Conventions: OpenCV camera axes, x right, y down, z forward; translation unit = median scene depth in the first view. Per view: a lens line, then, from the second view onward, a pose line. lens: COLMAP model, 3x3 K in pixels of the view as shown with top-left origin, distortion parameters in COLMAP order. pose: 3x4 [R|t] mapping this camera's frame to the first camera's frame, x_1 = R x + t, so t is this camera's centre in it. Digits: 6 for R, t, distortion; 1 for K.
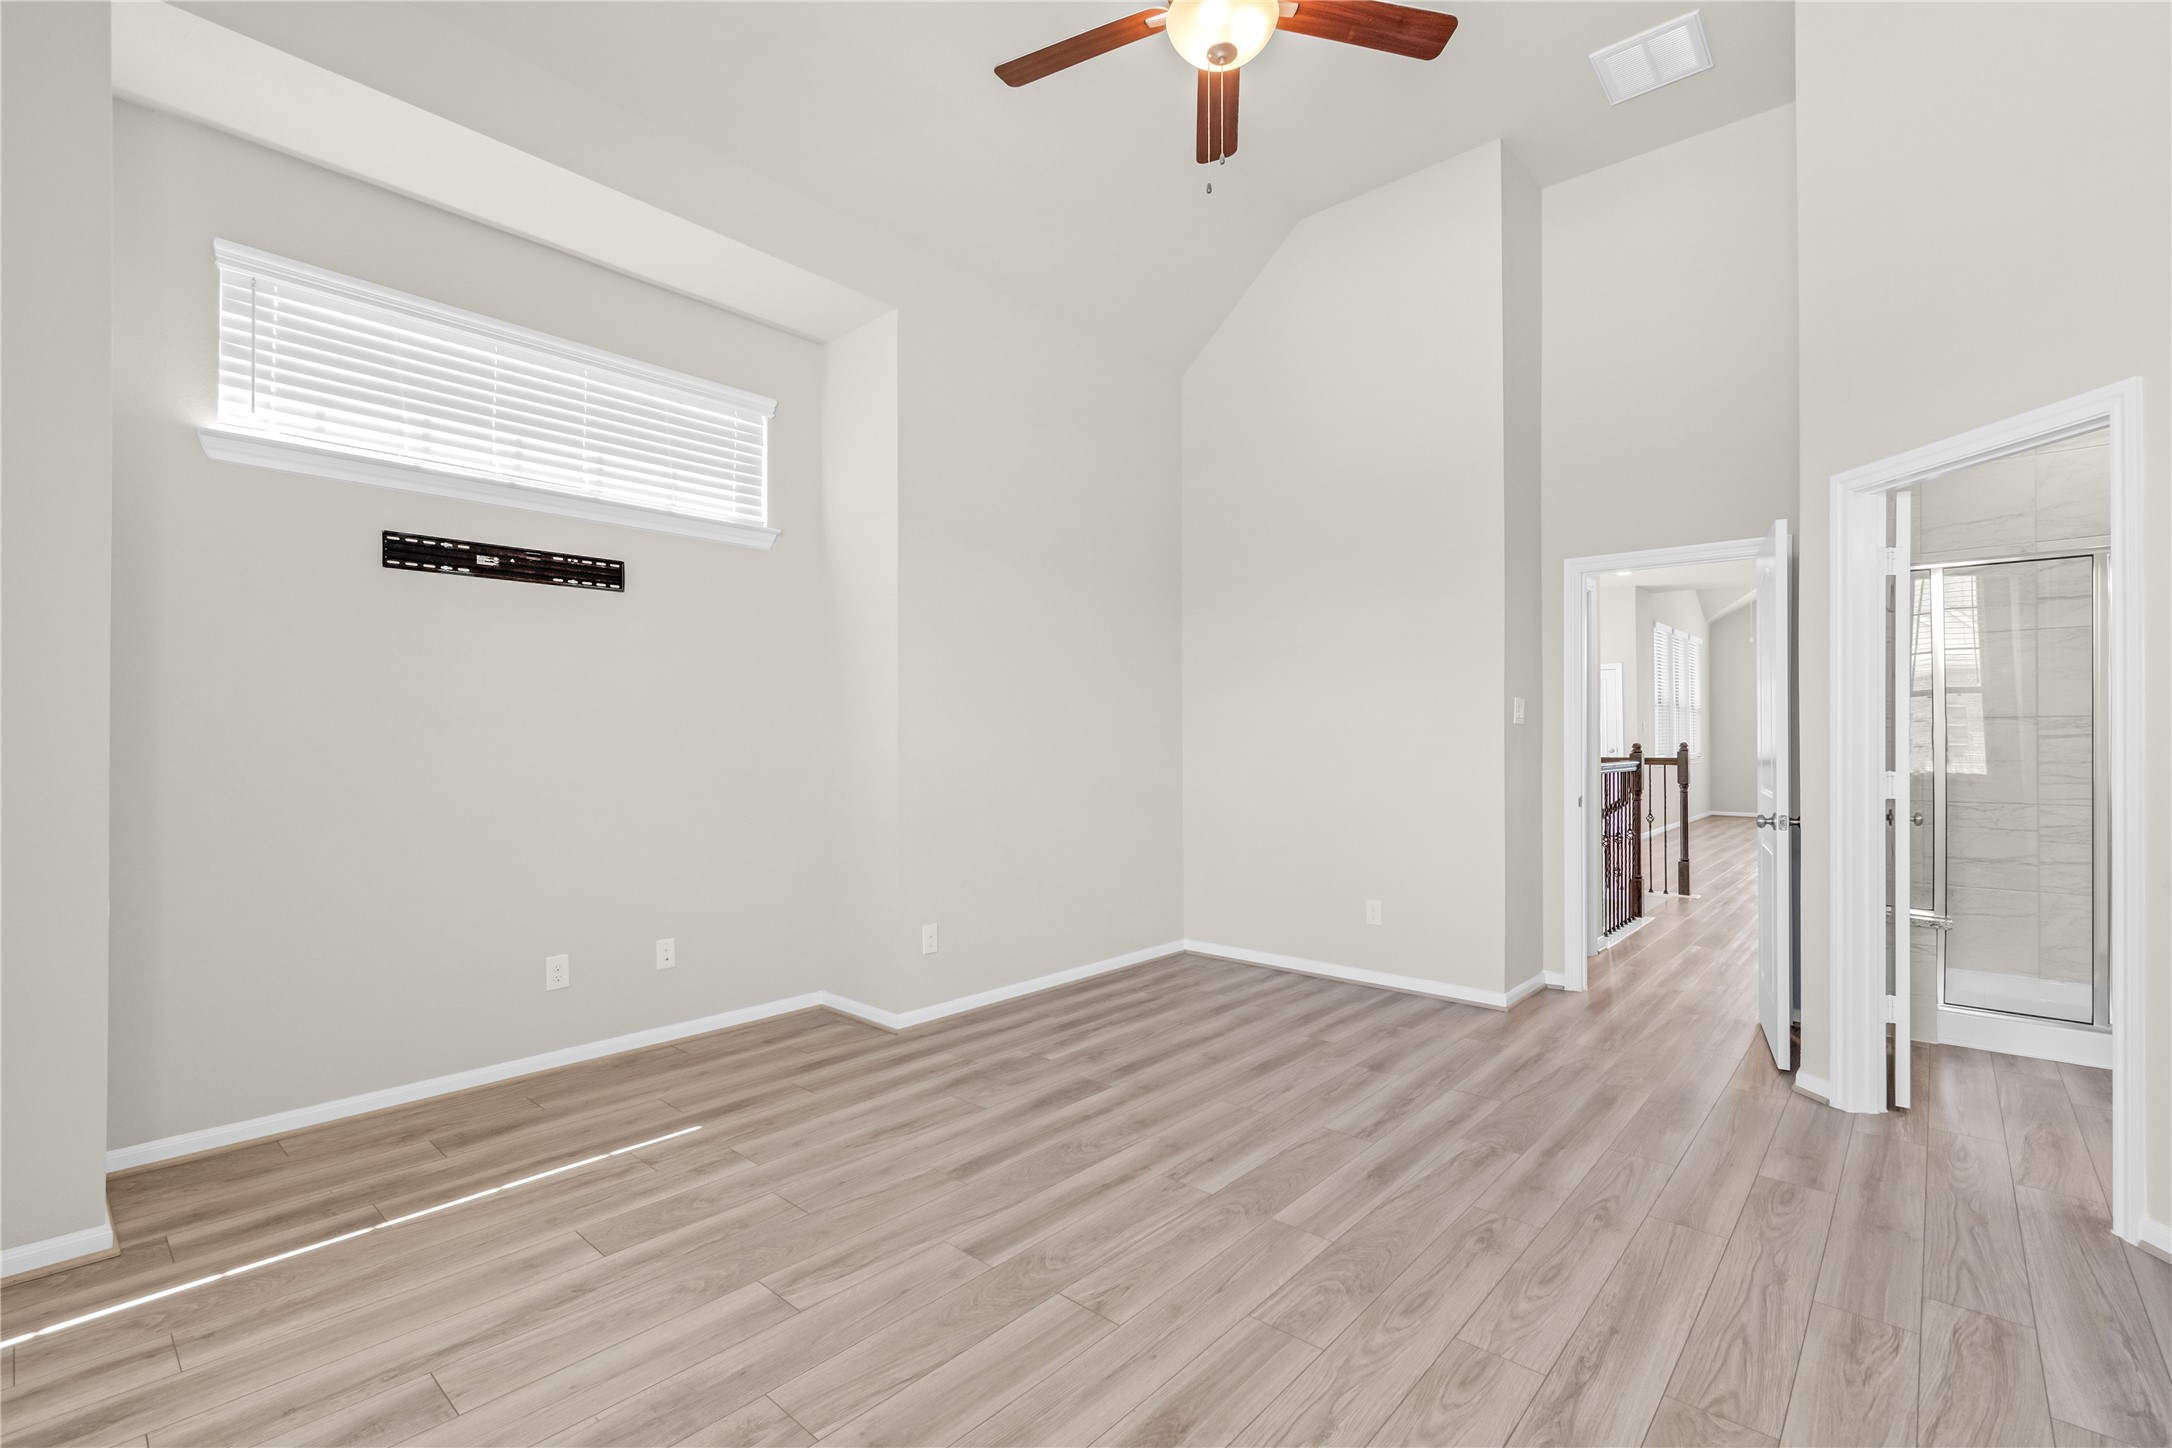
lens RADIAL K [[963.1, 0, 1098.8], [0, 963.1, 720.9], [0, 0, 1]] dist [0.003549, -0.001845]
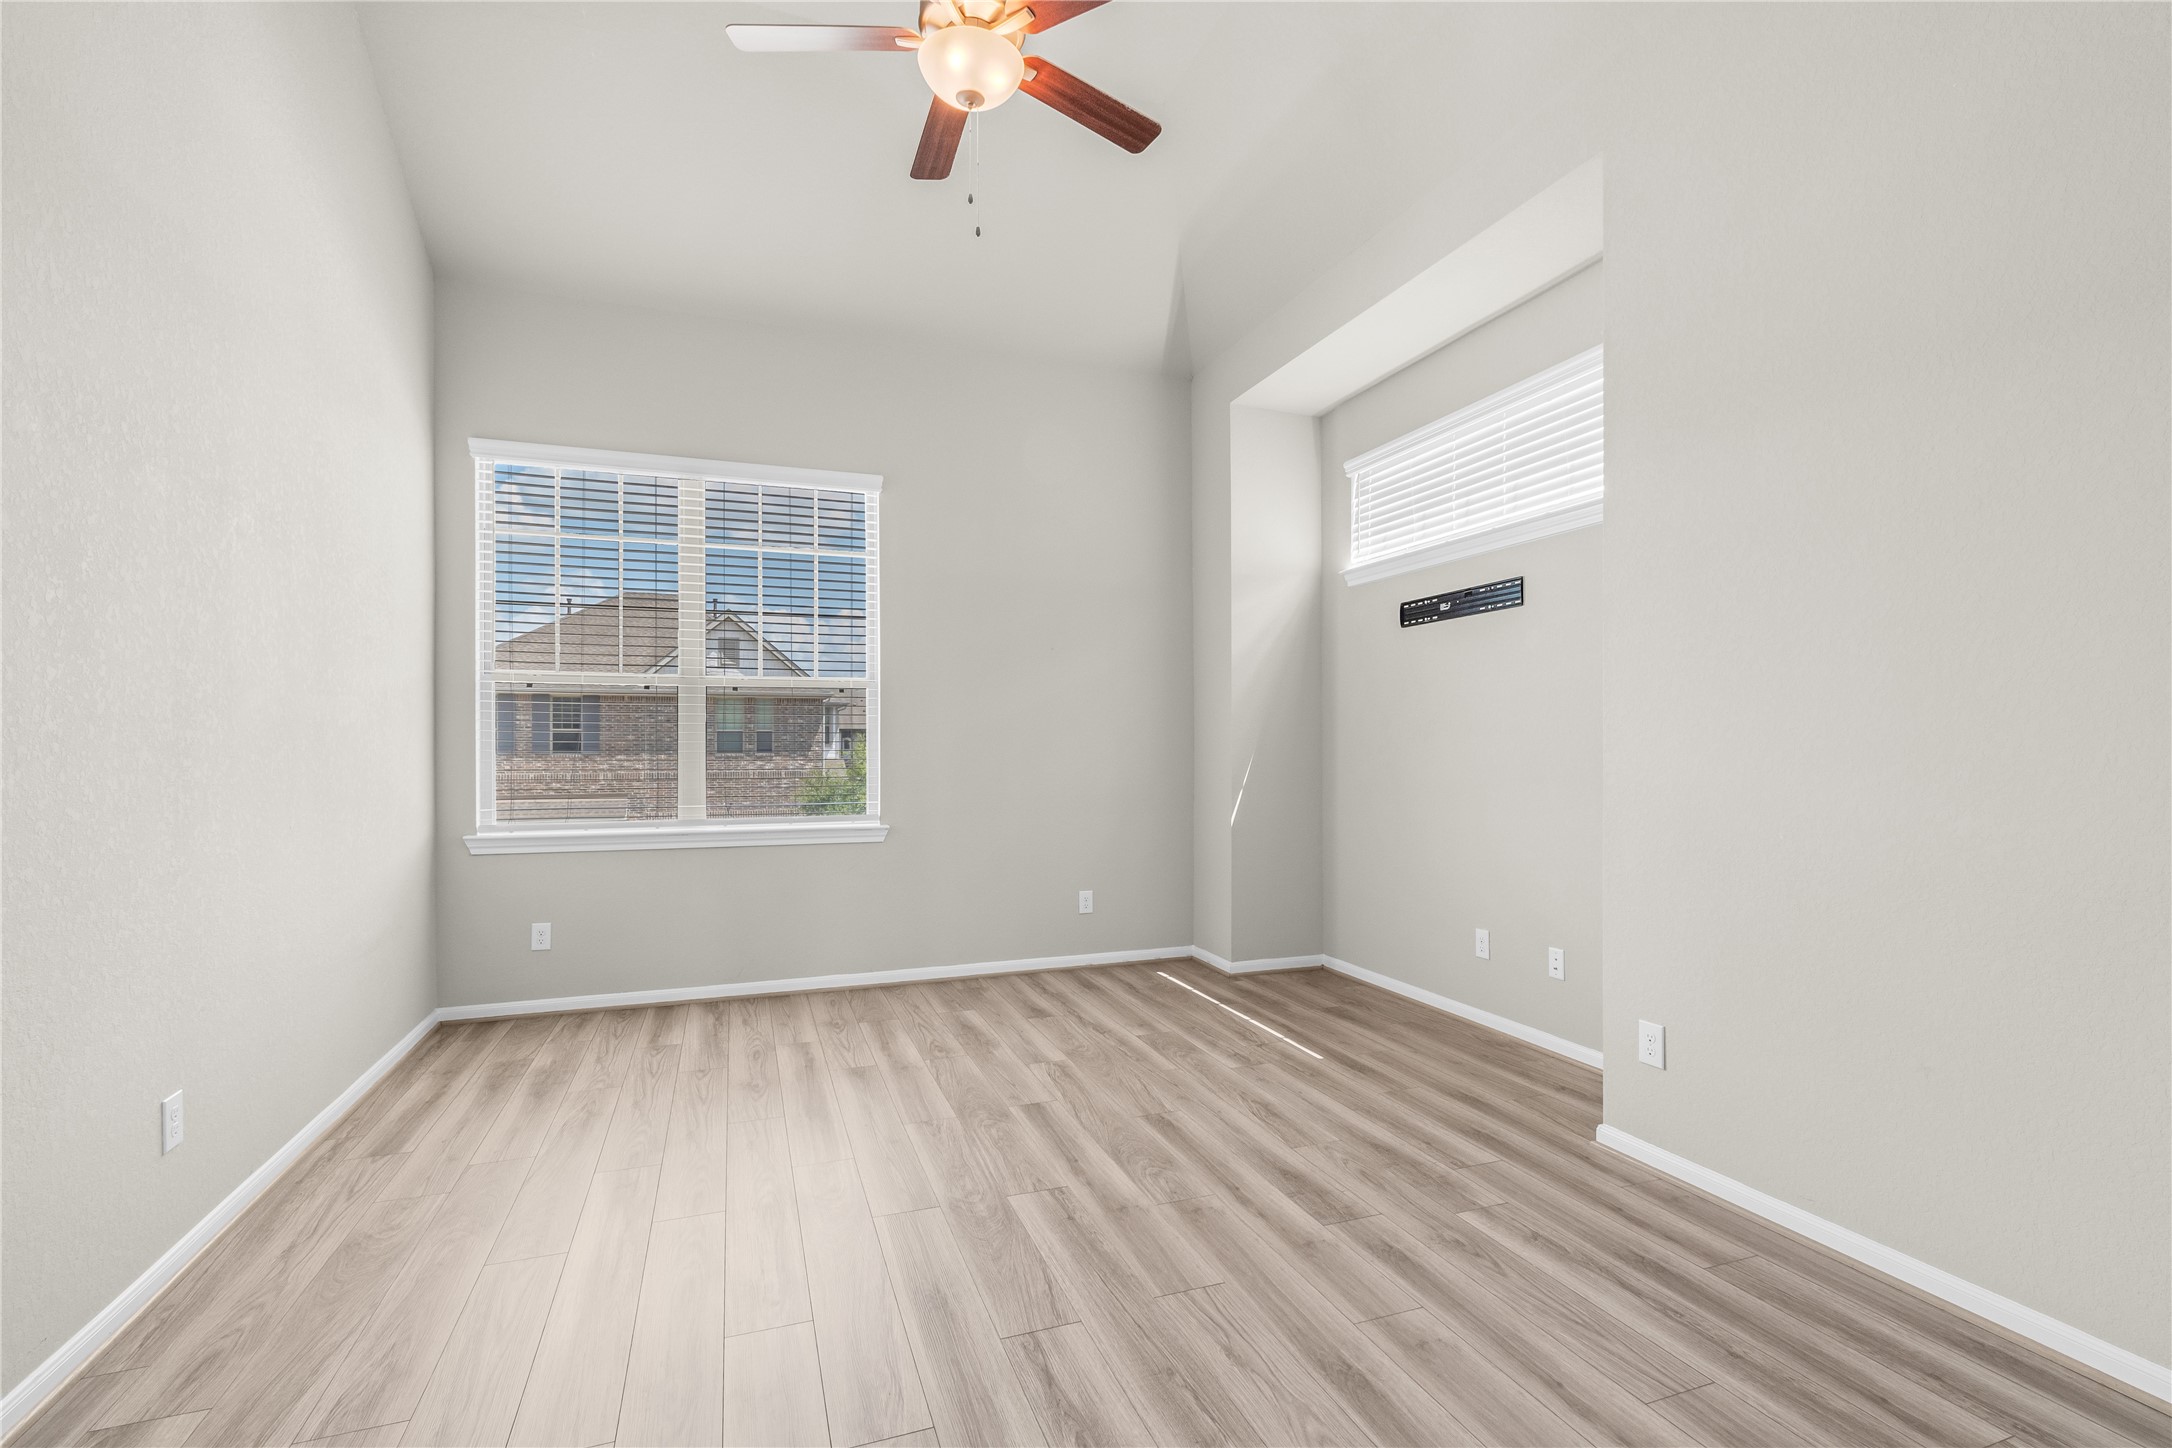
lens RADIAL K [[963.1, 0, 1064.8], [0, 963.1, 737.0], [0, 0, 1]] dist [0.003549, -0.001845]
pose [[-0.494549, -0.006514, -0.869125, 0.767795], [0.017138, 0.999704, -0.017244, 0.022543], [0.868981, -0.023423, -0.494291, 1.239277]]
